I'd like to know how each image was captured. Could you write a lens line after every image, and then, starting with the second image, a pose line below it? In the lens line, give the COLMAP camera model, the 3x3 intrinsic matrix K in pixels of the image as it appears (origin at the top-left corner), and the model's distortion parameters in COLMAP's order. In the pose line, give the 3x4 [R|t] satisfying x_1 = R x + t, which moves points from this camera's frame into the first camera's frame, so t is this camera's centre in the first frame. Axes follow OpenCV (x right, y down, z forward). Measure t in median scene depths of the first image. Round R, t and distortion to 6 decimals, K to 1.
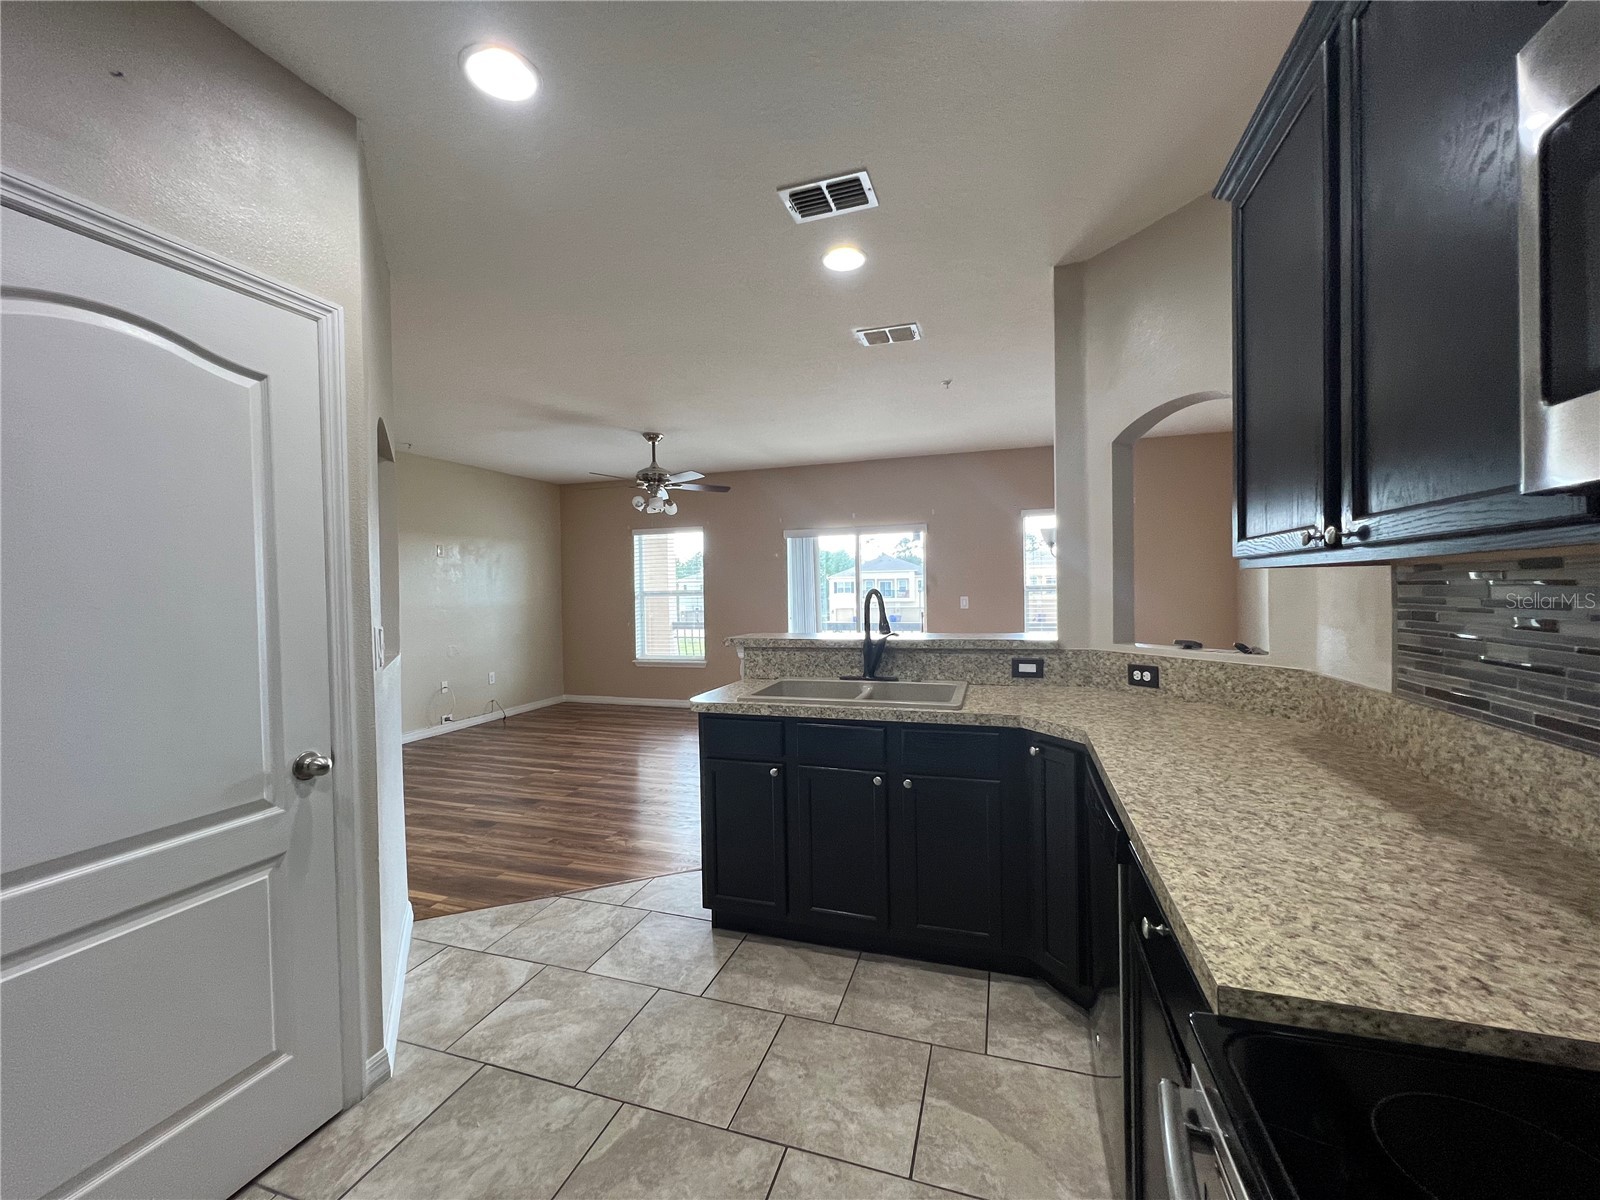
lens RADIAL K [[641.6, 0, 798.1], [0, 641.6, 600.5], [0, 0, 1]] dist [-0.002559, 0.000722]
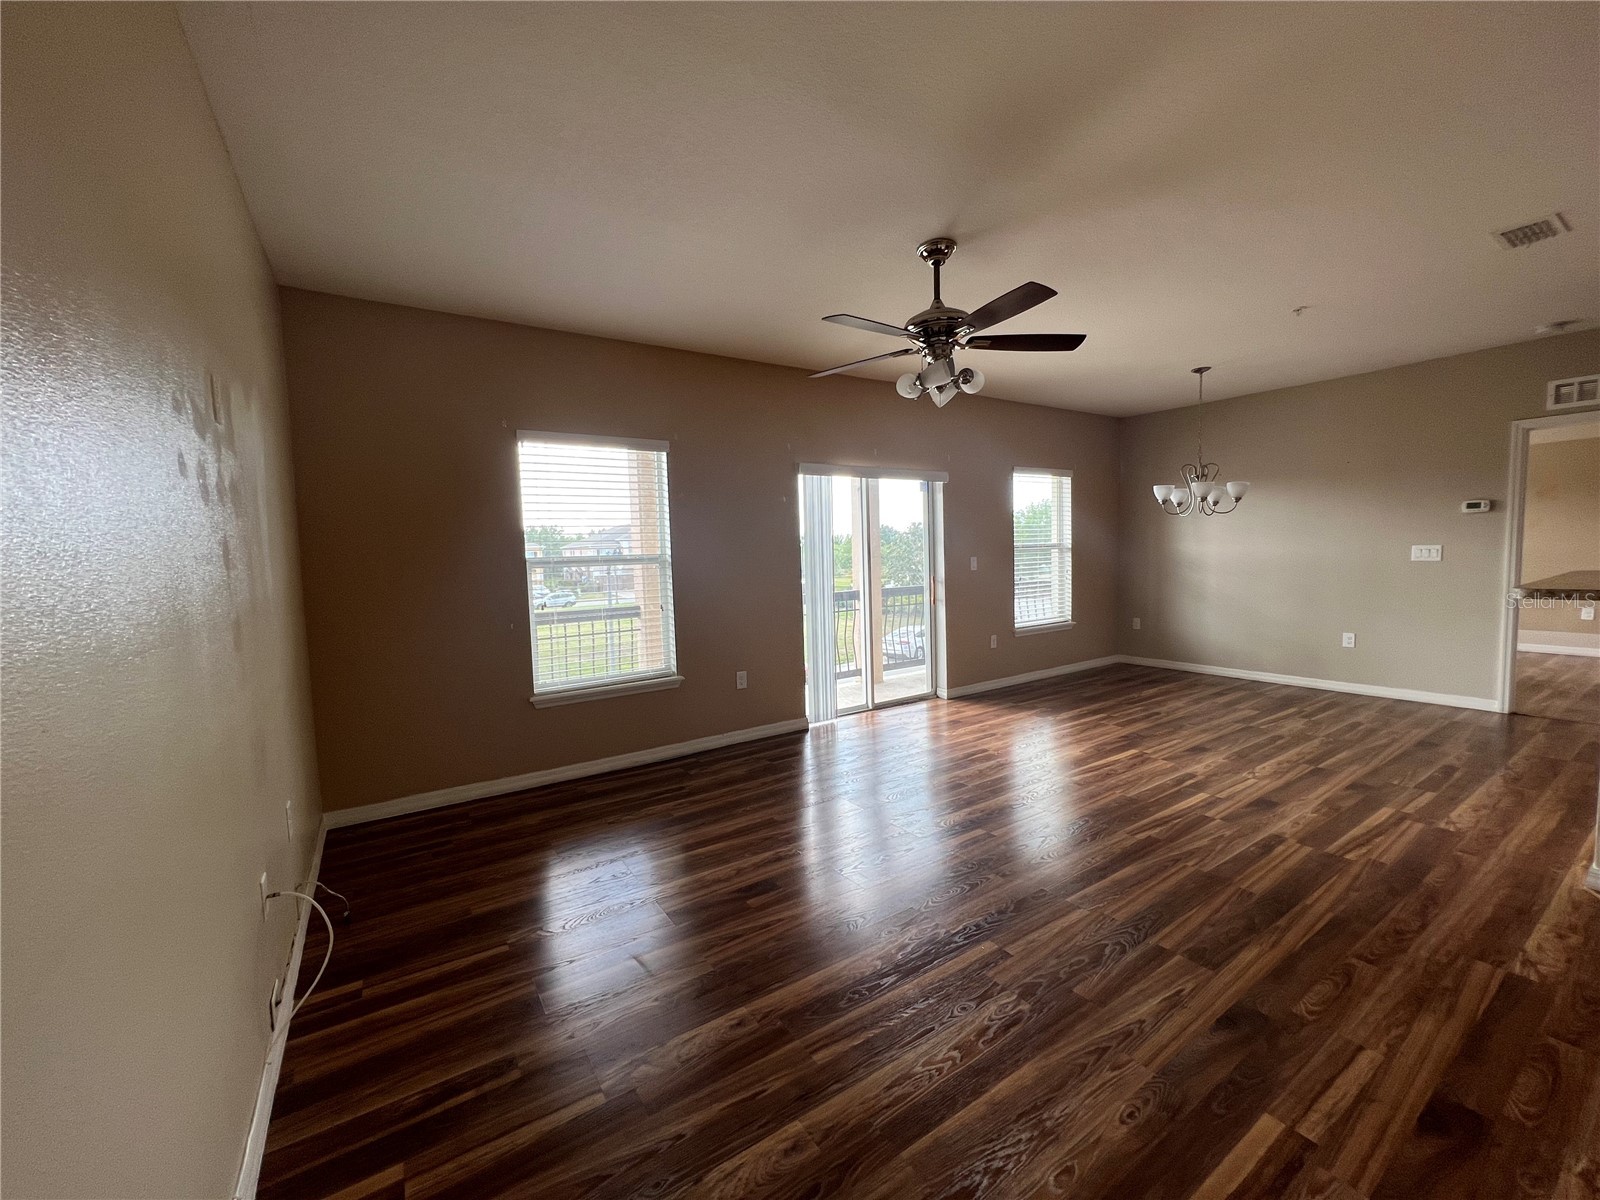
lens RADIAL K [[644.7, 0, 799.4], [0, 644.7, 589.8], [0, 0, 1]] dist [-0.000617, -0.000028]
pose [[0.622665, -0.049917, 0.780895, -1.153611], [0.035035, 0.998741, 0.035906, -0.000894], [-0.781704, 0.005001, 0.623630, 1.198610]]
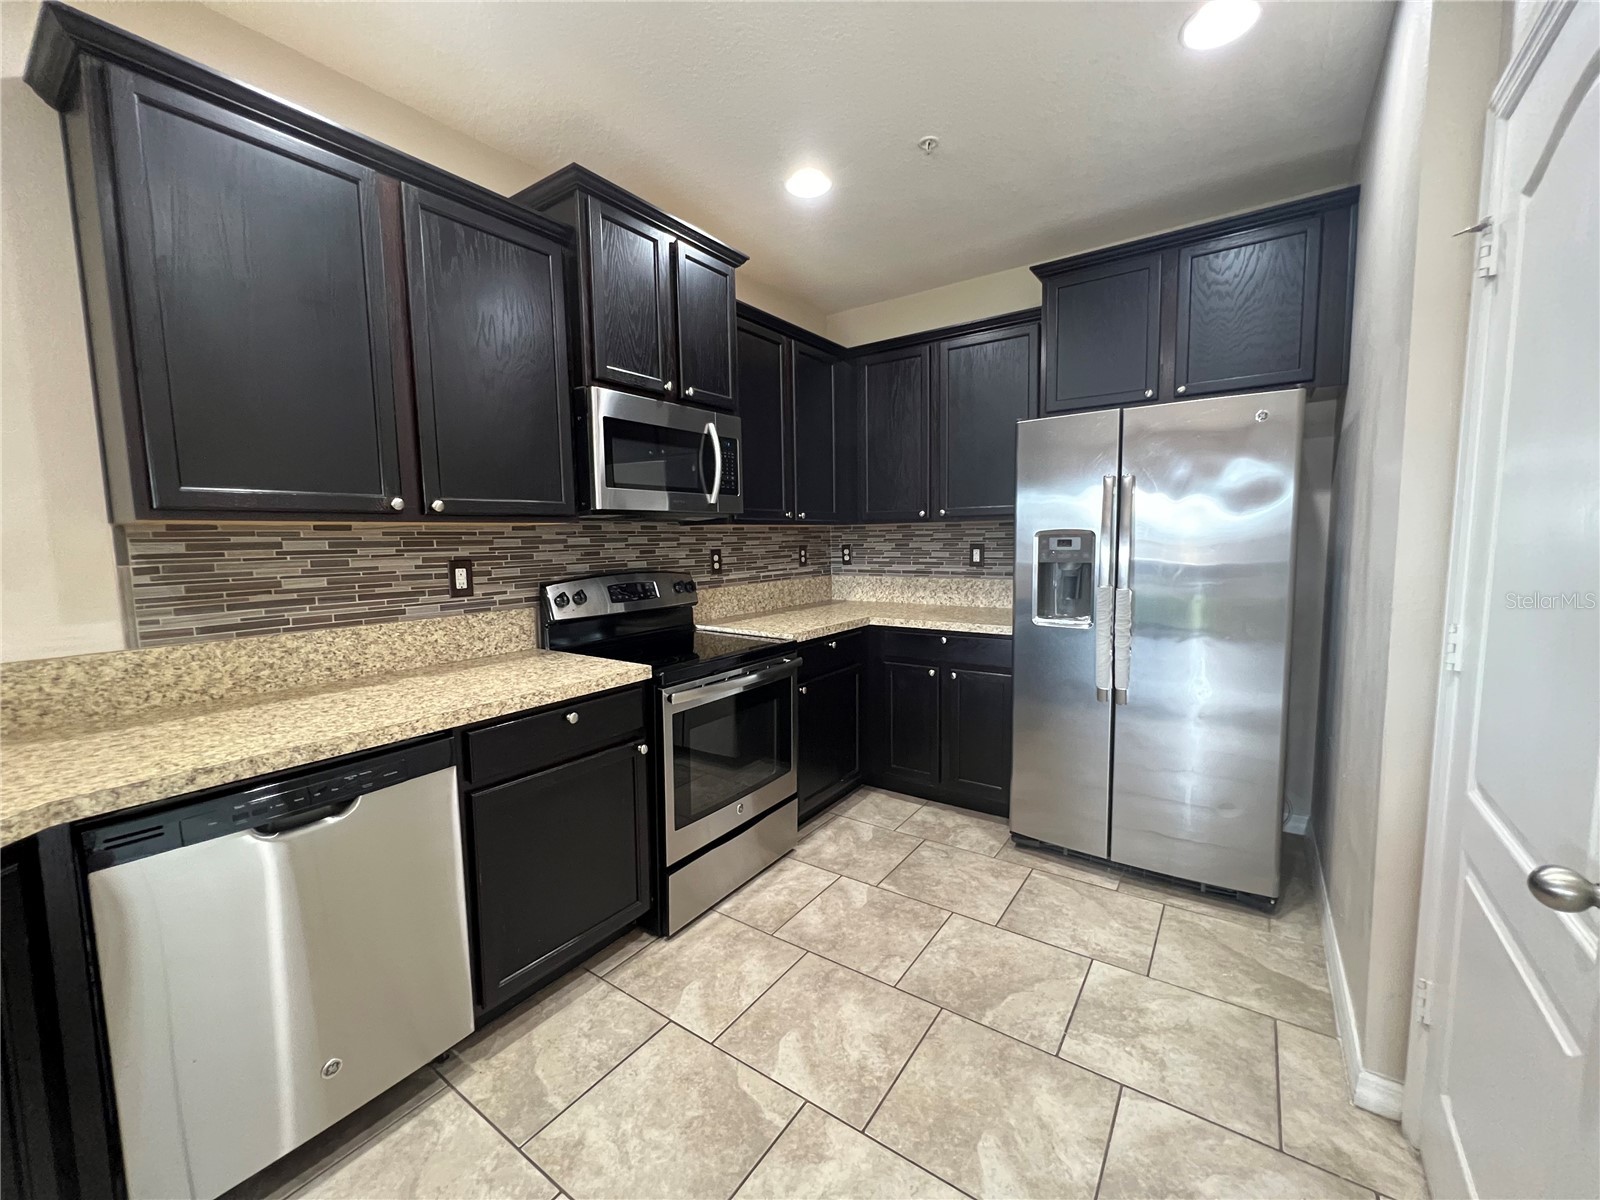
lens RADIAL K [[641.6, 0, 798.1], [0, 641.6, 600.5], [0, 0, 1]] dist [-0.002559, 0.000722]
pose [[-0.954404, 0.004802, 0.298480, -0.179050], [0.039625, 0.993060, 0.110729, -0.001123], [-0.295877, 0.117507, -0.947971, 0.723215]]
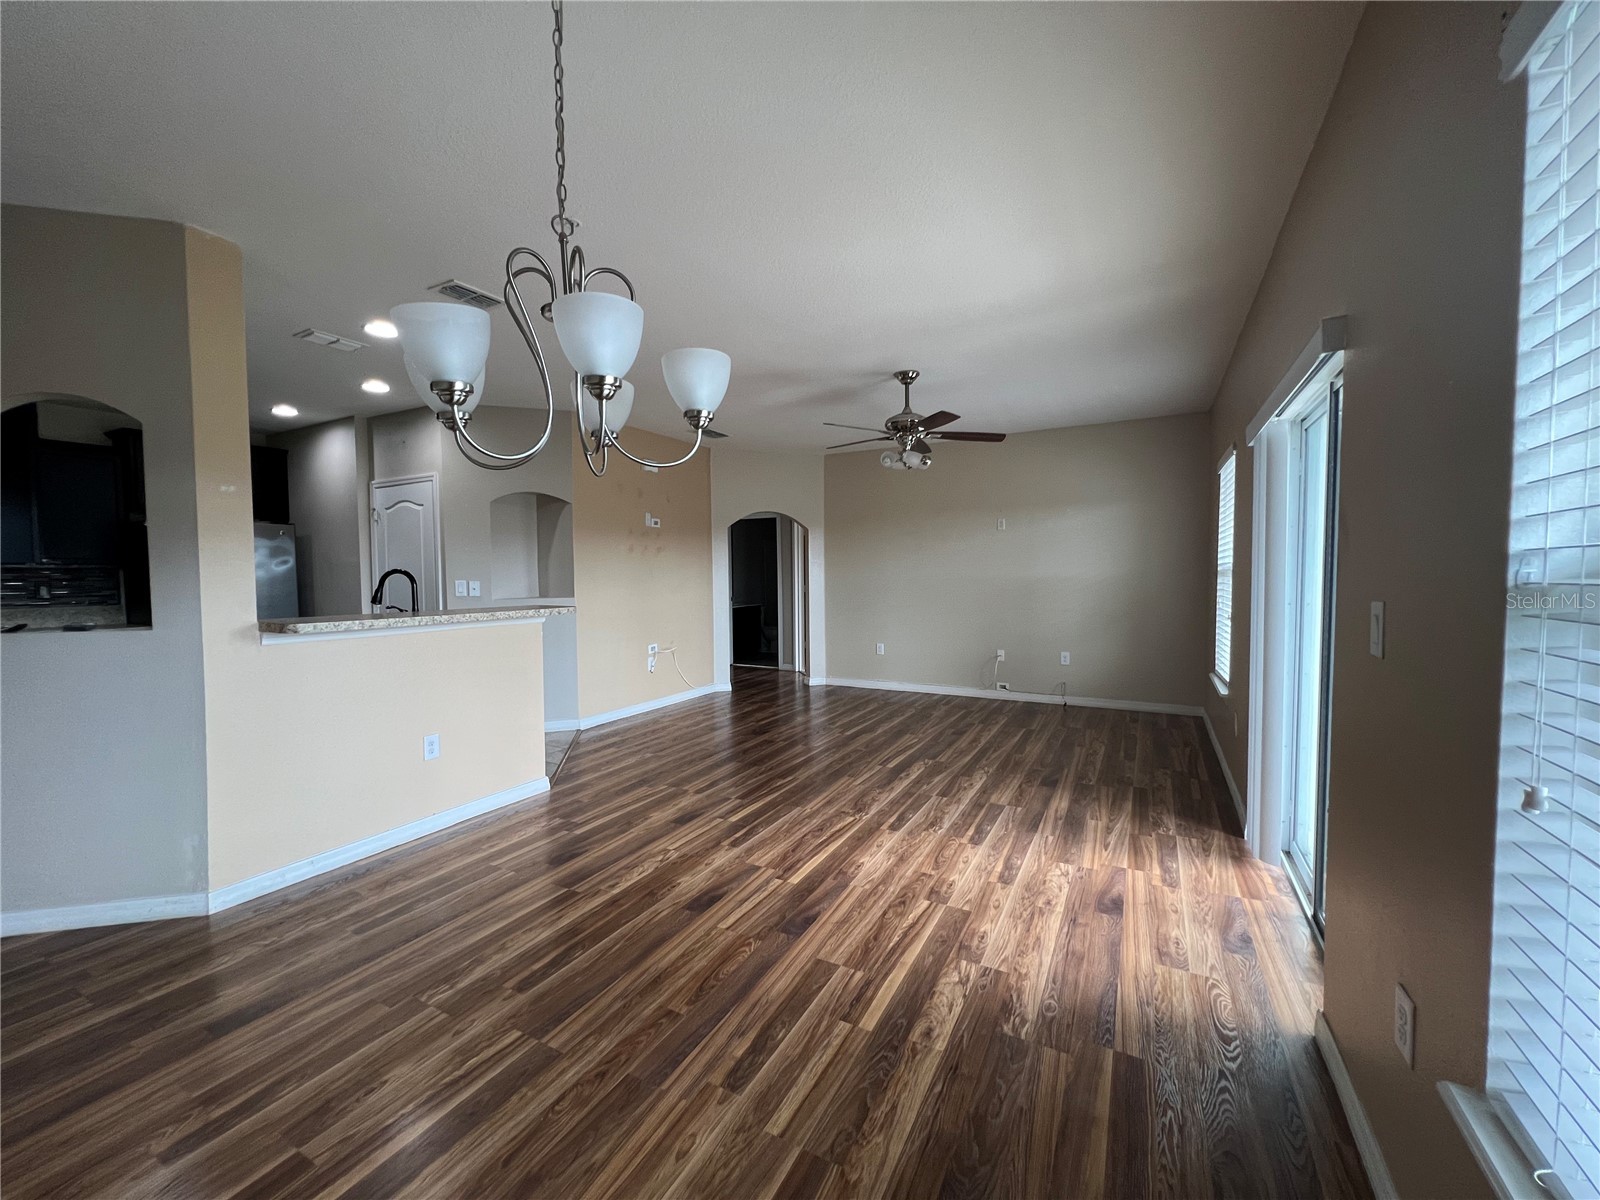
lens RADIAL K [[641.6, 0, 798.1], [0, 641.6, 600.5], [0, 0, 1]] dist [-0.002559, 0.000722]
pose [[-0.185468, 0.062949, -0.980632, 0.975619], [-0.007485, 0.997827, 0.065468, -0.035754], [0.982622, 0.019482, -0.184594, 1.617709]]
